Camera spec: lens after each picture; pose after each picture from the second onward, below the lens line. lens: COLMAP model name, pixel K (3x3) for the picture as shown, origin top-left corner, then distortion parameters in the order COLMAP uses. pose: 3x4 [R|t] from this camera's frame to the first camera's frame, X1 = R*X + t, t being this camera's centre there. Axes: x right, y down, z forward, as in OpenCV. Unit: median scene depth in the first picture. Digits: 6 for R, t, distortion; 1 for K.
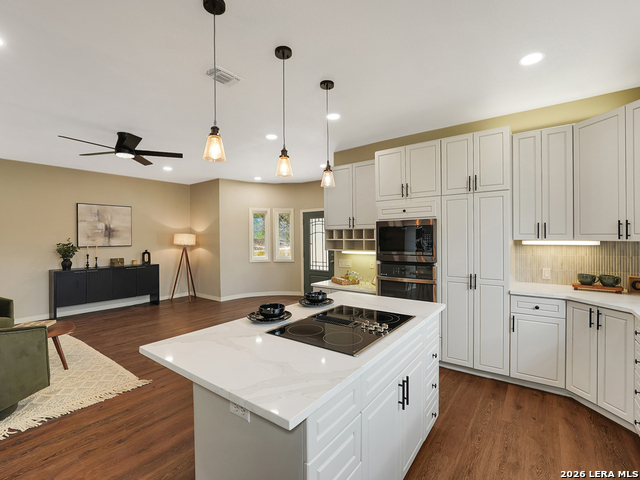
lens RADIAL K [[294.7, 0, 319.8], [0, 294.7, 236.5], [0, 0, 1]] dist [-0.018644, -0.000081]
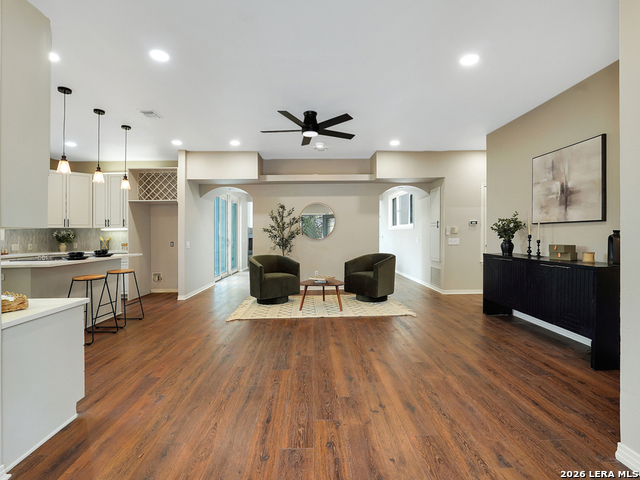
lens RADIAL K [[311.2, 0, 321.0], [0, 311.2, 232.9], [0, 0, 1]] dist [-0.019245, 0.000267]
pose [[-0.786292, 0.011348, -0.617751, -0.010383], [0.019619, 0.999786, -0.006606, 0.049869], [0.617544, -0.017314, -0.786346, 1.207553]]
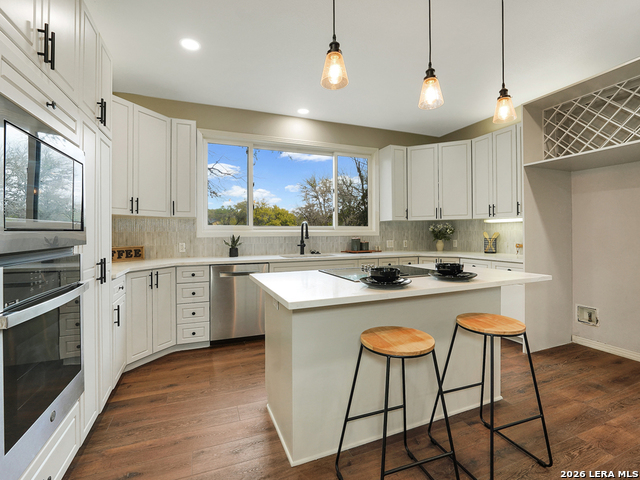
lens RADIAL K [[296.4, 0, 317.9], [0, 296.4, 229.7], [0, 0, 1]] dist [-0.016906, 0.000391]
pose [[-0.855283, 0.016903, 0.517886, -0.094992], [0.011022, 0.999835, -0.014431, 0.041216], [-0.518045, -0.006634, -0.855328, 0.658226]]
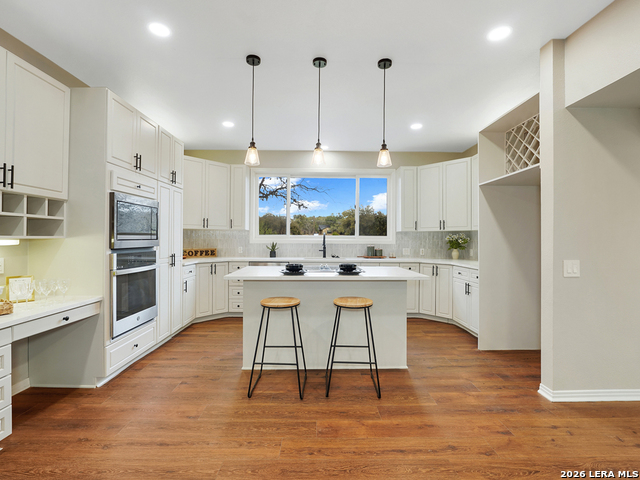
lens RADIAL K [[294.7, 0, 319.8], [0, 294.7, 236.5], [0, 0, 1]] dist [-0.018644, -0.000081]
pose [[-0.614365, 0.010232, 0.788956, -0.394107], [-0.002156, 0.999890, -0.014647, 0.037732], [-0.789019, -0.010700, -0.614276, 0.641354]]
